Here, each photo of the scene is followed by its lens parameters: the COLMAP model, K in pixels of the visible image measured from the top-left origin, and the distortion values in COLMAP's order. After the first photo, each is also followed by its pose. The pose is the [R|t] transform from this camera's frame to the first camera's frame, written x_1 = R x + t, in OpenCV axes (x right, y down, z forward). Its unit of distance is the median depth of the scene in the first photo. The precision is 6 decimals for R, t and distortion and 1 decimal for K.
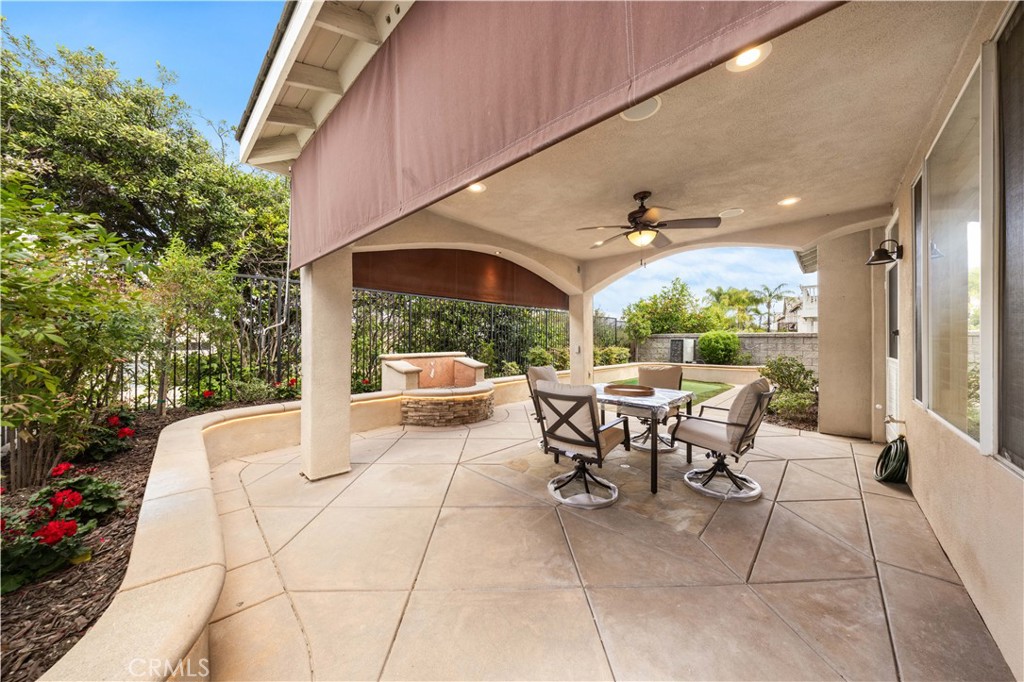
lens RADIAL K [[335.2, 0, 508.4], [0, 335.2, 338.9], [0, 0, 1]] dist [0.000209, 0.000024]
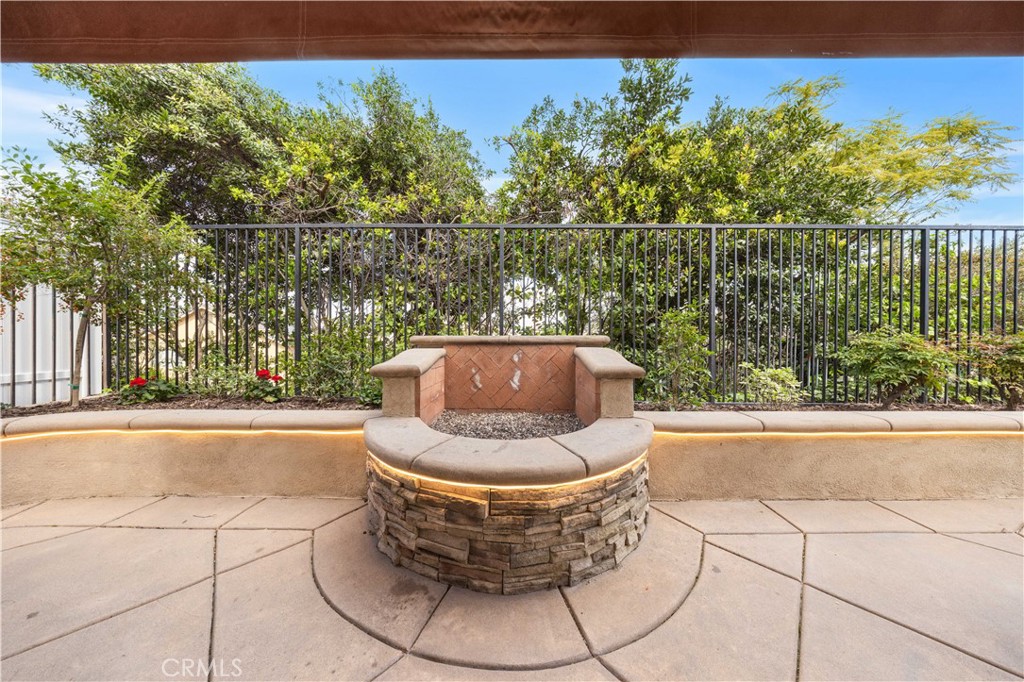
lens RADIAL K [[294.7, 0, 512.0], [0, 294.7, 341.0], [0, 0, 1]] dist [0.001167, 0.000029]
pose [[0.692215, 0.002138, -0.721688, 0.065333], [-0.001192, 0.999998, 0.001820, 0.056670], [0.721691, -0.000400, 0.692216, 0.830088]]
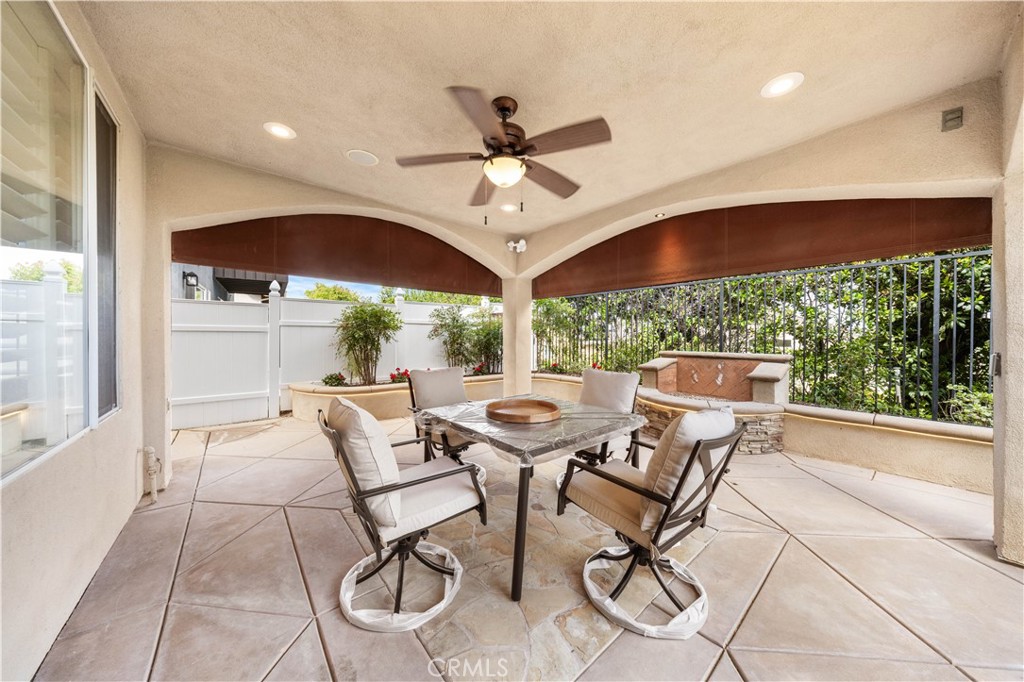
lens RADIAL K [[320.6, 0, 515.0], [0, 320.6, 337.7], [0, 0, 1]] dist [0.001431, -0.006784]
pose [[-0.089486, 0.003229, -0.995983, 0.640288], [-0.008676, 0.999954, 0.004022, 0.008358], [0.995950, 0.009001, -0.089454, 0.683489]]
